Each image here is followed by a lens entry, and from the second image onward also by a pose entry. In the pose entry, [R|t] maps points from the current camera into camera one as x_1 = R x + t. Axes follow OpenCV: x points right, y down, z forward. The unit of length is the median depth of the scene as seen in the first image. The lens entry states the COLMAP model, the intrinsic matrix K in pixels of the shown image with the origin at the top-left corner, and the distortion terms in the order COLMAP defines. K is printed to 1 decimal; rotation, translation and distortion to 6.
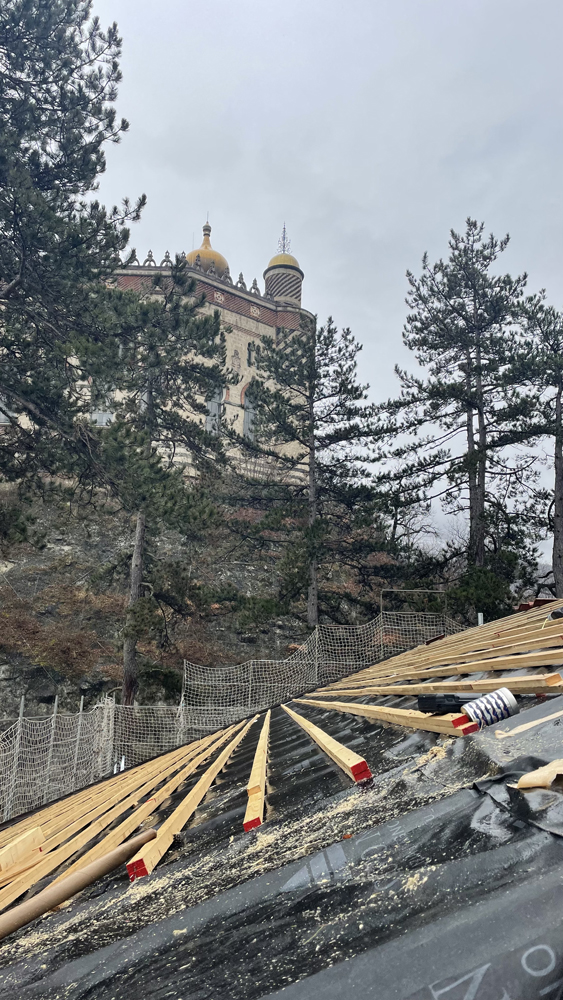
lens RADIAL K [[759.6, 0, 281.5], [0, 759.6, 500.0], [0, 0, 1]] dist [0.026408, -0.005898]
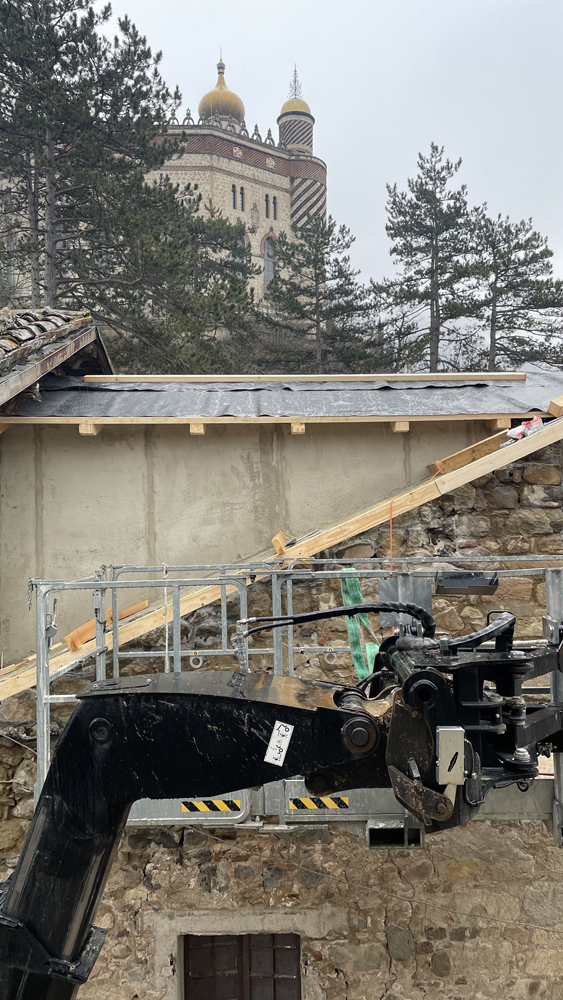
lens RADIAL K [[741.3, 0, 281.5], [0, 741.3, 500.0], [0, 0, 1]] dist [0.077926, -0.002883]
pose [[0.999061, -0.025465, -0.035065, 0.014582], [0.033351, 0.968467, 0.246901, -0.092362], [0.027672, -0.247839, 0.968406, -0.364941]]
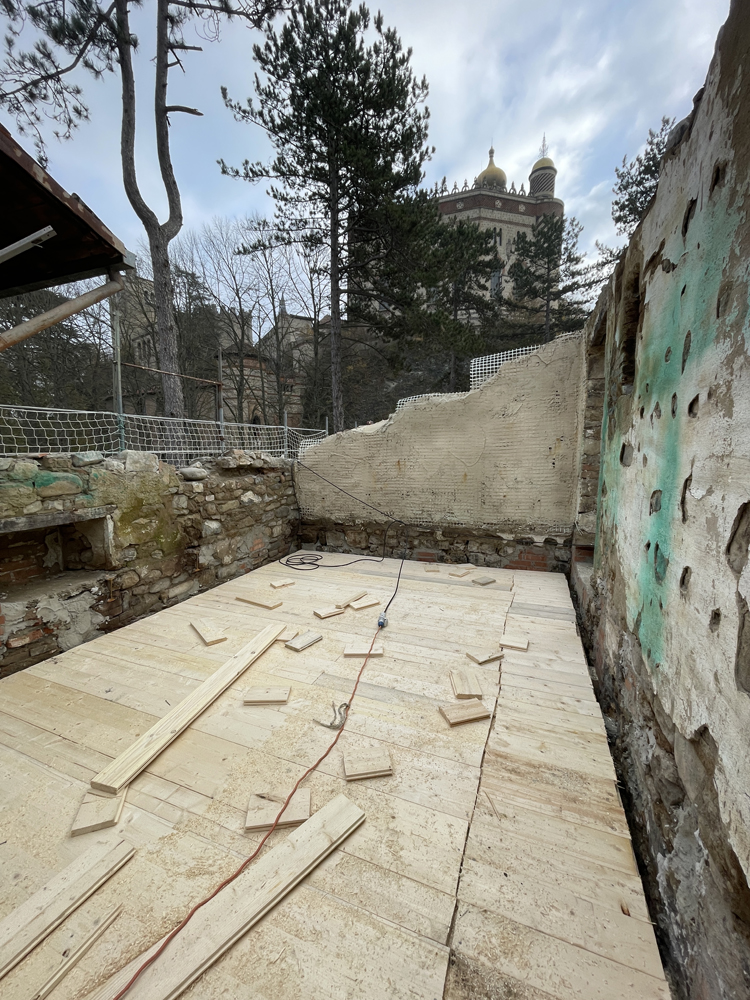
lens RADIAL K [[401.9, 0, 375.0], [0, 401.9, 500.0], [0, 0, 1]] dist [-0.000022, -0.000328]
pose [[0.924518, 0.027404, -0.380152, 0.037325], [0.114250, 0.931620, 0.345008, -0.003446], [0.363612, -0.362398, 0.858169, -0.135353]]
